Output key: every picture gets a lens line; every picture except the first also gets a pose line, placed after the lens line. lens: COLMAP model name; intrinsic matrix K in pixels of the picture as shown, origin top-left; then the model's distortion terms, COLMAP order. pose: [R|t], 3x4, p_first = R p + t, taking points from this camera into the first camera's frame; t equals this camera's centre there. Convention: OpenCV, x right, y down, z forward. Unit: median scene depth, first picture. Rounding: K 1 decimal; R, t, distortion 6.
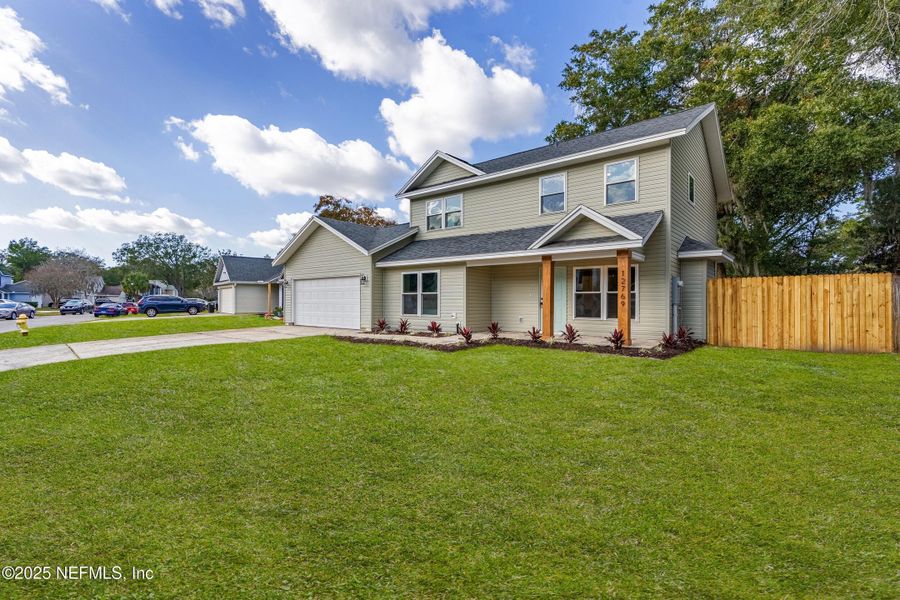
lens RADIAL K [[405.8, 0, 433.7], [0, 405.8, 299.6], [0, 0, 1]] dist [-0.006524, 0.000835]
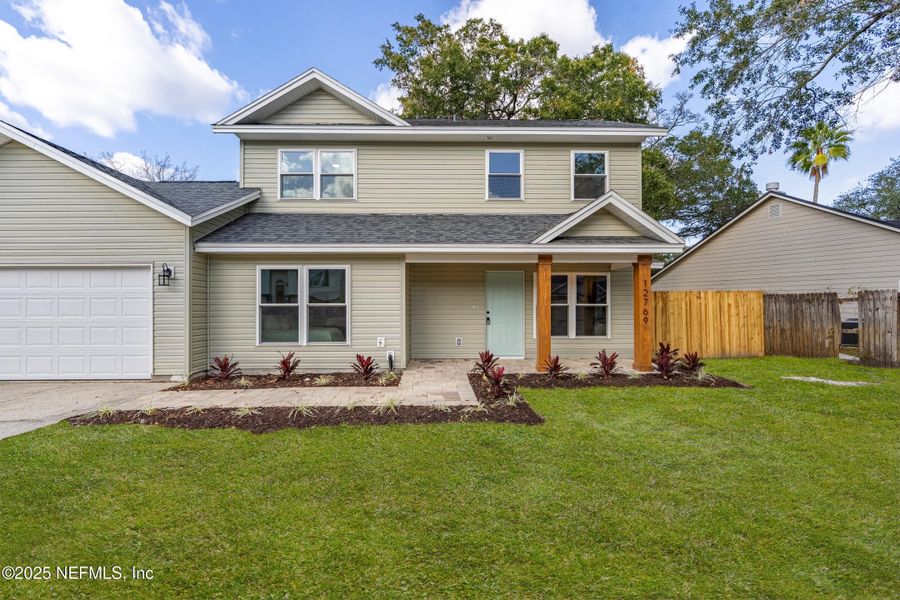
lens RADIAL K [[405.8, 0, 445.4], [0, 405.8, 302.6], [0, 0, 1]] dist [-0.006524, 0.000835]
pose [[0.745490, 0.003721, 0.666506, -0.269914], [0.002832, 0.999958, -0.008750, -0.013159], [-0.666511, 0.008411, 0.745448, 0.463484]]
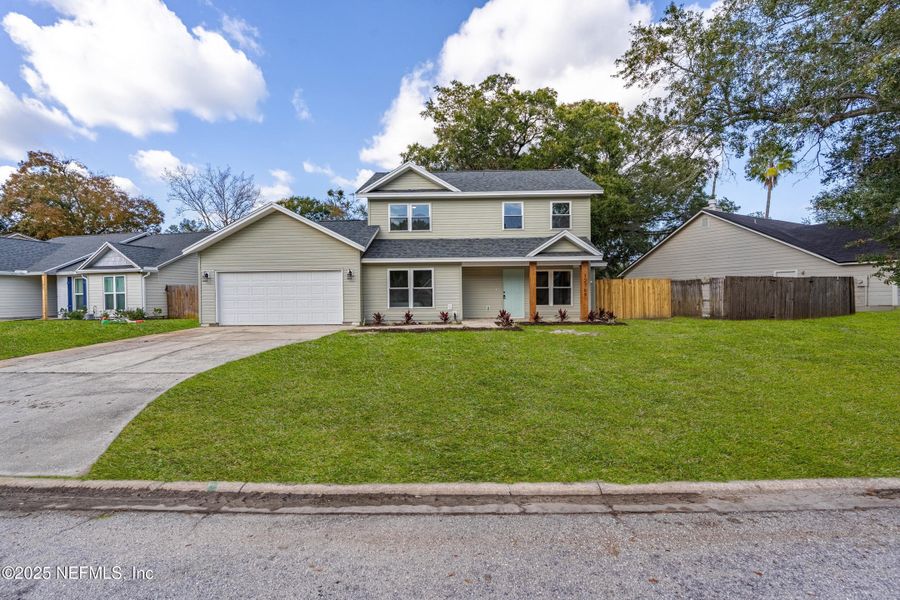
lens RADIAL K [[405.8, 0, 442.5], [0, 405.8, 296.3], [0, 0, 1]] dist [-0.006524, 0.000835]
pose [[0.779496, -0.010022, 0.626327, -0.688744], [0.011100, 0.999936, 0.002186, 0.005734], [-0.626309, 0.005249, 0.779558, 0.072648]]
